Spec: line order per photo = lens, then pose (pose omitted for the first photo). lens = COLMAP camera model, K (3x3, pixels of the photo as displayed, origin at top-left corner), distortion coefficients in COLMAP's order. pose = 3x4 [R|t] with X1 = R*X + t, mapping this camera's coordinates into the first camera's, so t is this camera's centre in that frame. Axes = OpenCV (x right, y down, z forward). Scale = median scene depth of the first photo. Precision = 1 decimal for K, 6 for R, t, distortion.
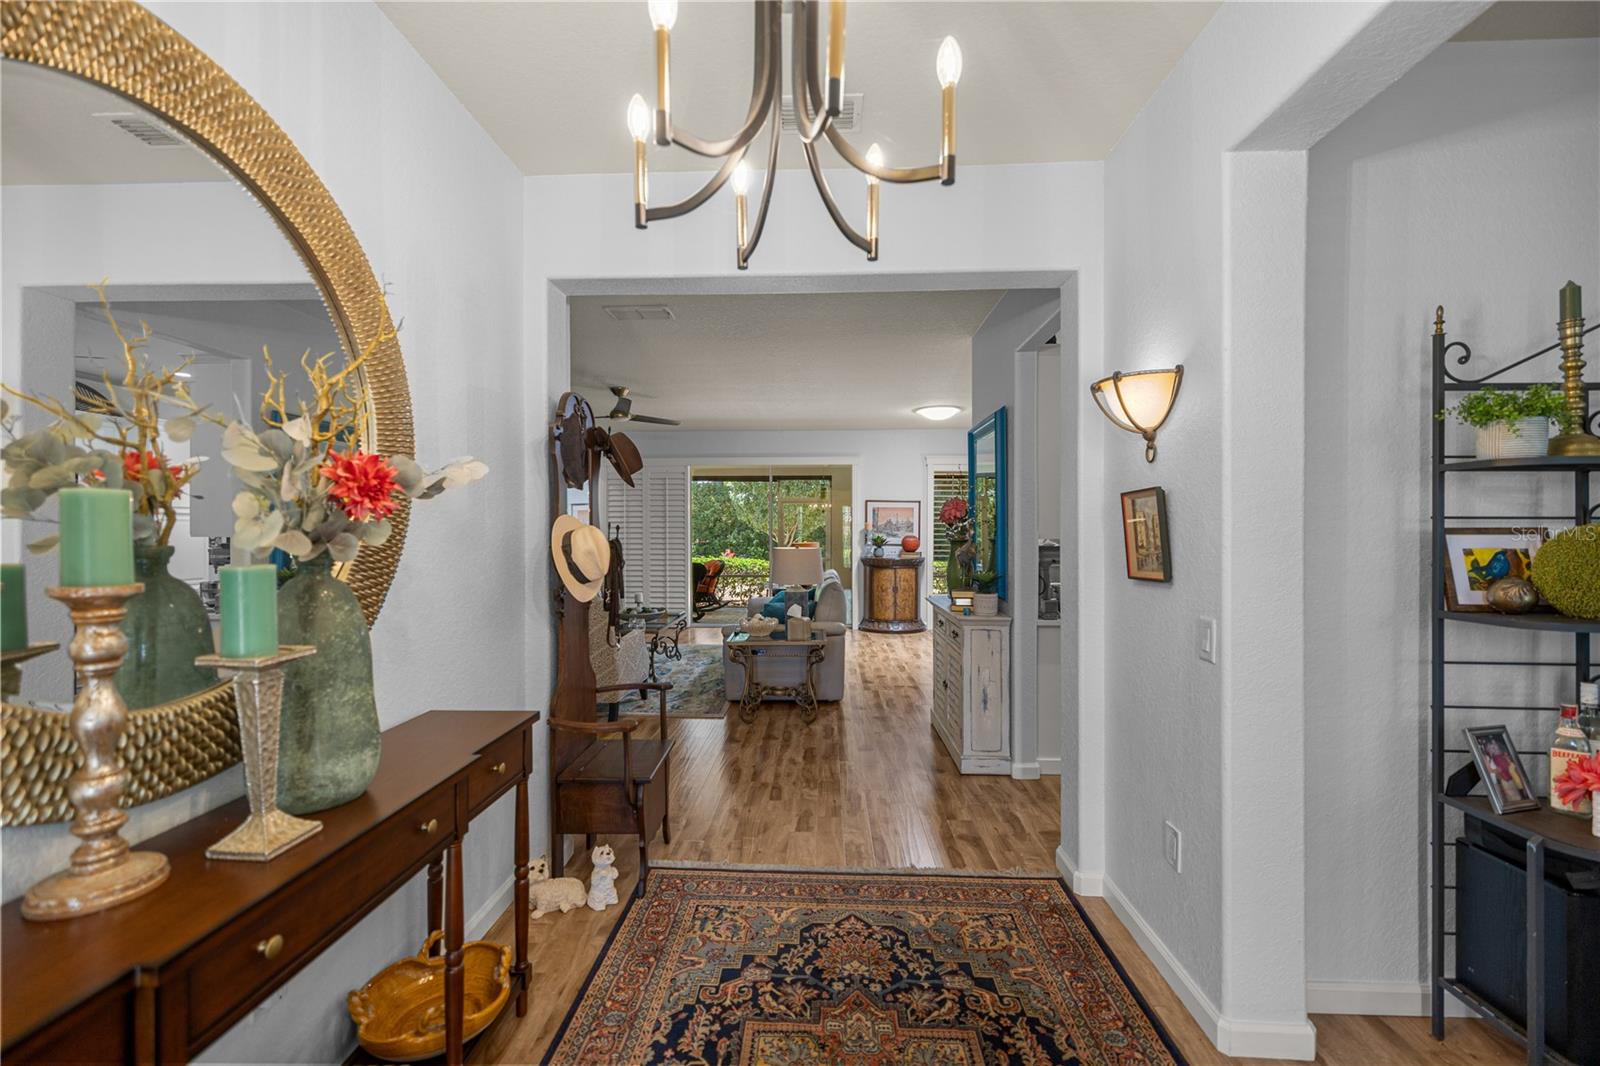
lens RADIAL K [[668.1, 0, 794.1], [0, 668.1, 534.0], [0, 0, 1]] dist [0.000406, -0.000231]
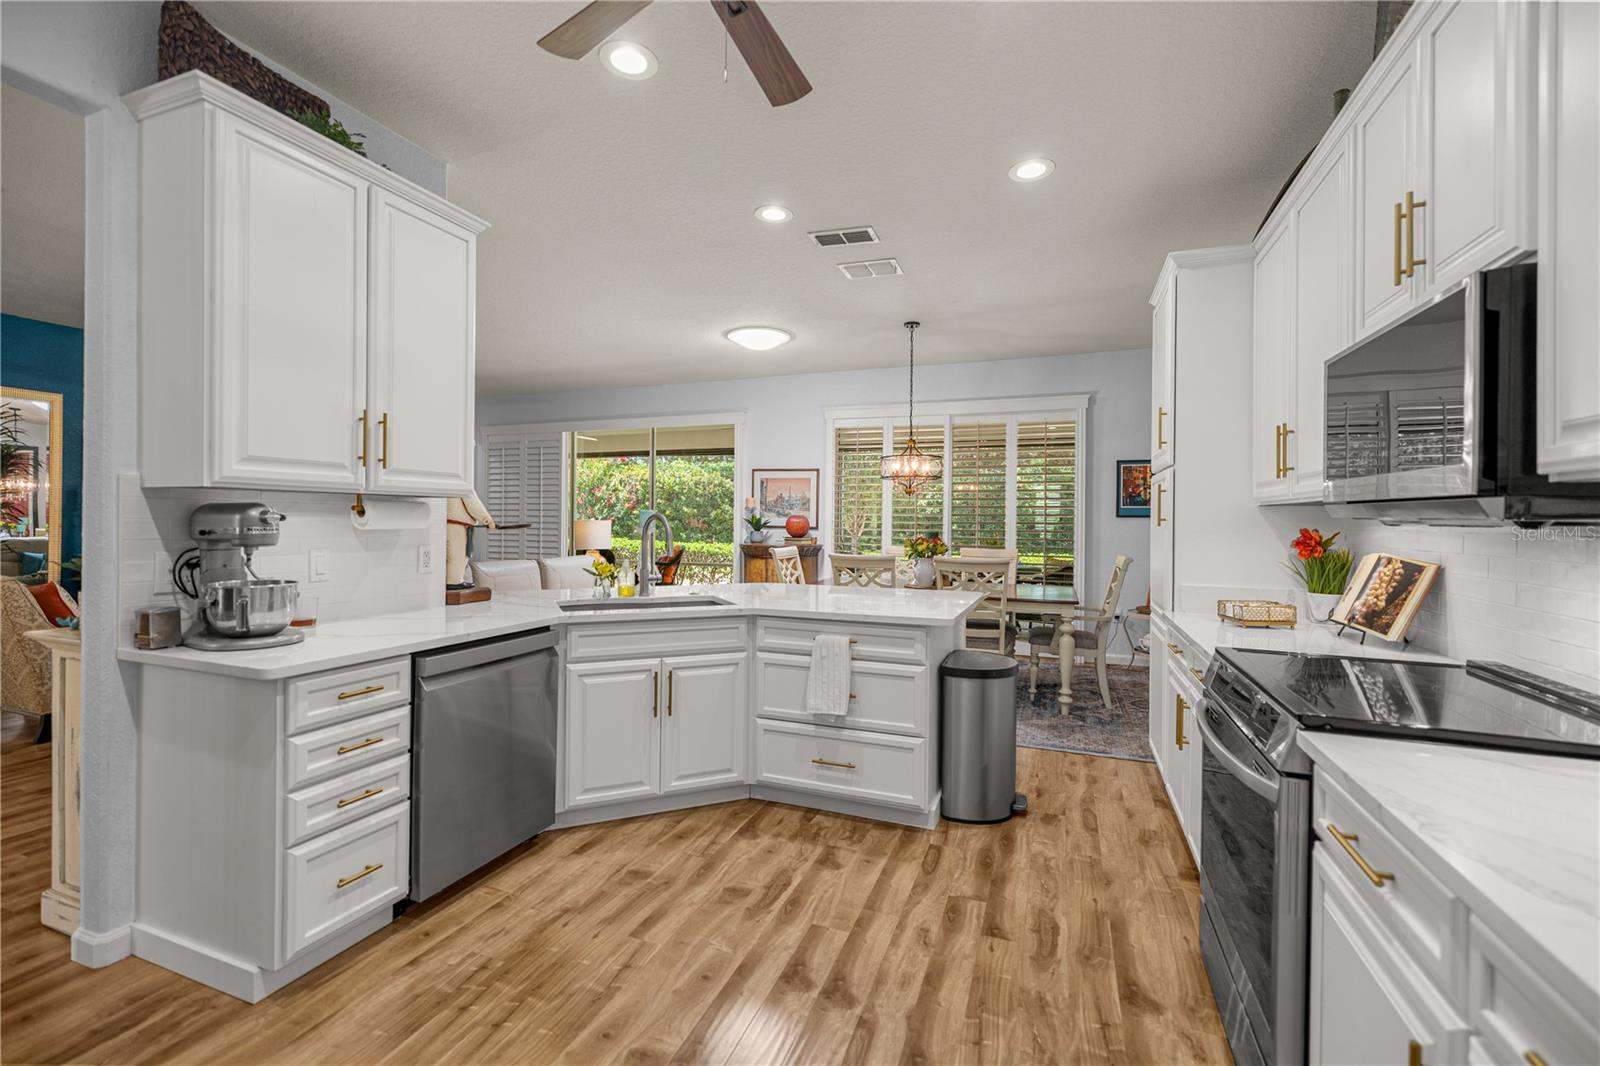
lens RADIAL K [[685.3, 0, 801.5], [0, 685.3, 526.5], [0, 0, 1]] dist [0.001387, 0.000097]
pose [[0.951127, 0.009905, -0.308641, 0.417297], [-0.009578, 0.999951, 0.002575, 0.013169], [0.308651, 0.000507, 0.951175, 0.279011]]
